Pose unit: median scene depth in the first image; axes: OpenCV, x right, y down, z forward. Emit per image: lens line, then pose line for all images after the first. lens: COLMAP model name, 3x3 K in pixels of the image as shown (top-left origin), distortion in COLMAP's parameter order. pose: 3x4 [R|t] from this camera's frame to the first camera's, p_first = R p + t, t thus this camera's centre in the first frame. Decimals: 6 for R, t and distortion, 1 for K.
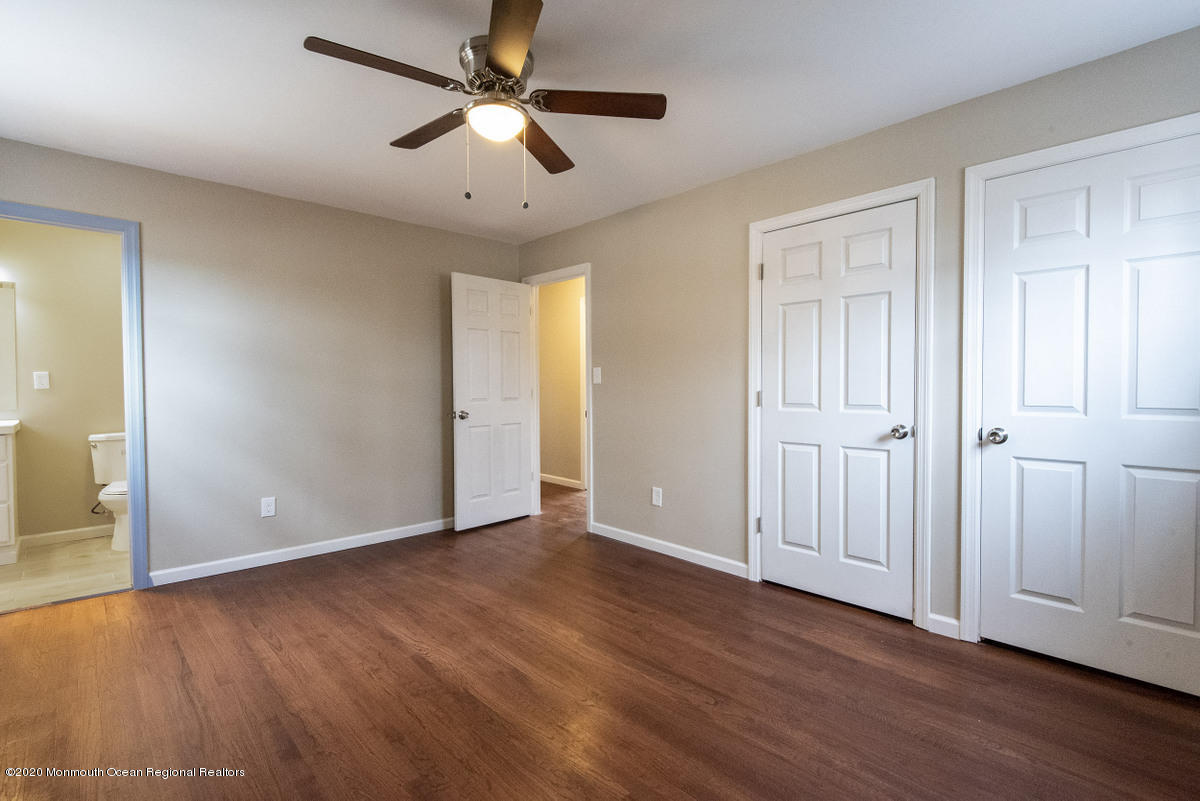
lens RADIAL K [[557.6, 0, 594.6], [0, 557.6, 394.7], [0, 0, 1]] dist [0.005323, -0.003198]
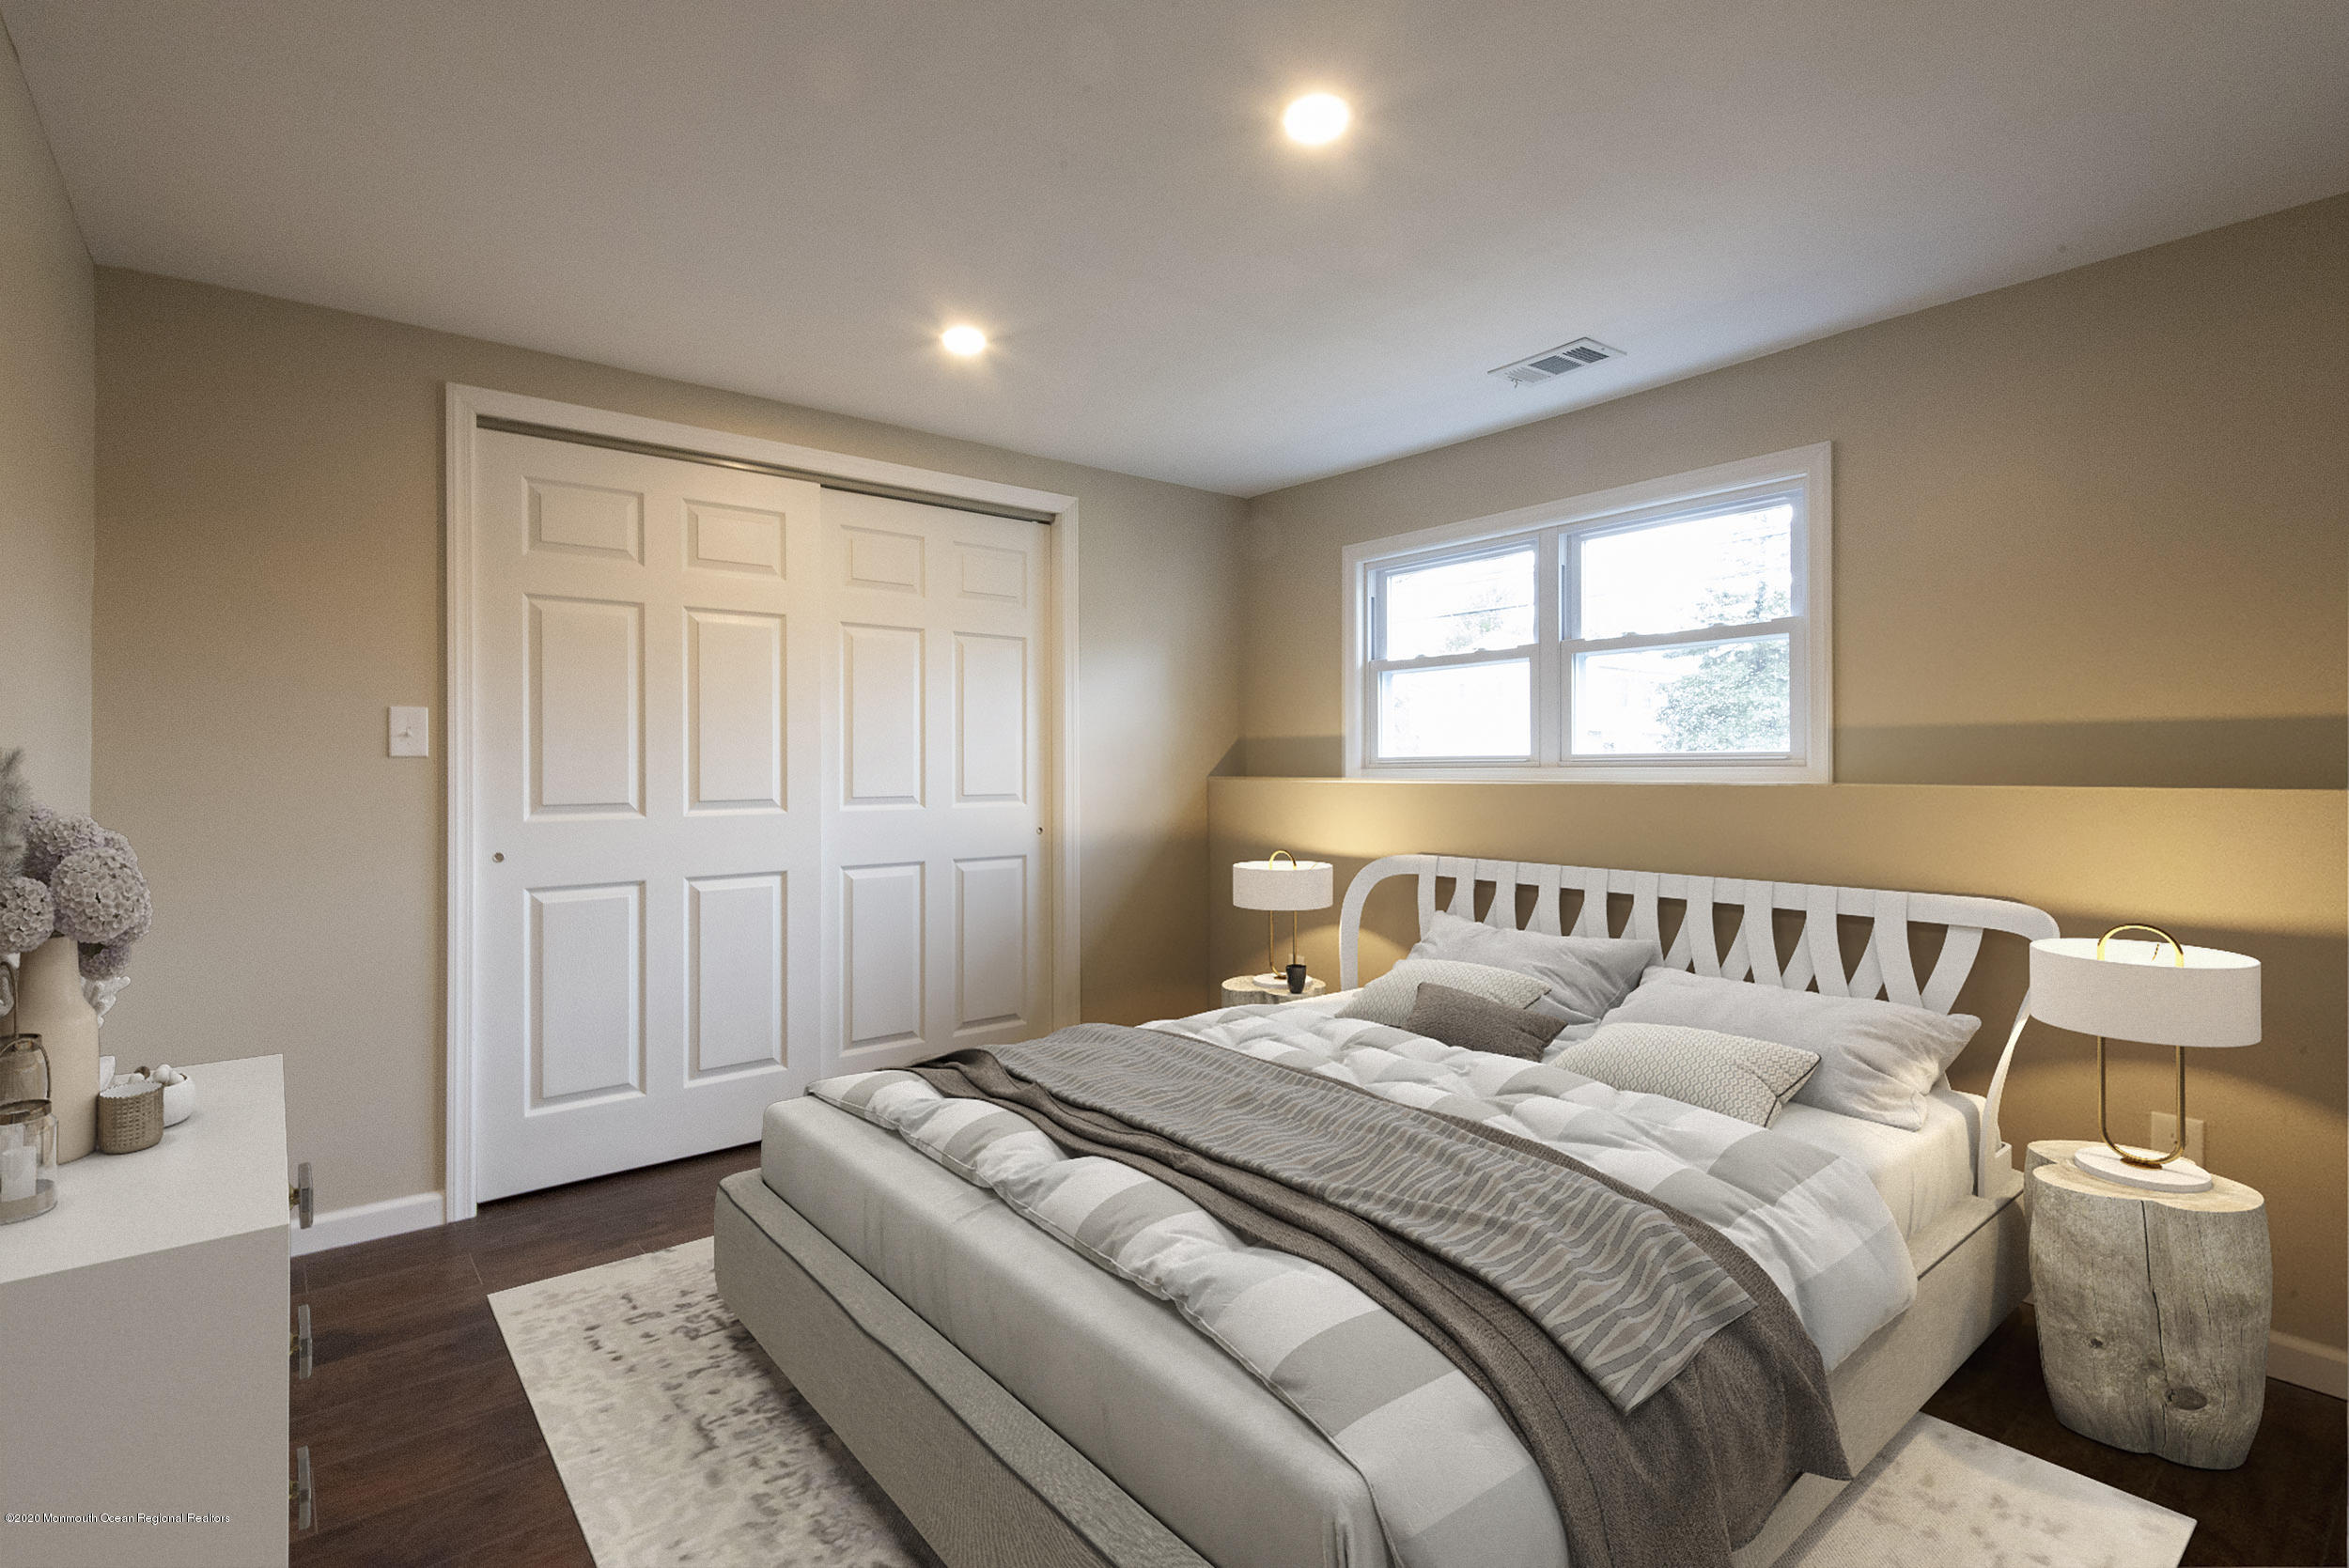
lens RADIAL K [[1091.4, 0, 1169.8], [0, 1091.4, 780.2], [0, 0, 1]] dist [0.005323, -0.003198]
pose [[0.056785, -0.006502, 0.998365, -0.673914], [0.015547, 0.999863, 0.005627, -0.003127], [-0.998265, 0.015202, 0.056878, 0.515470]]
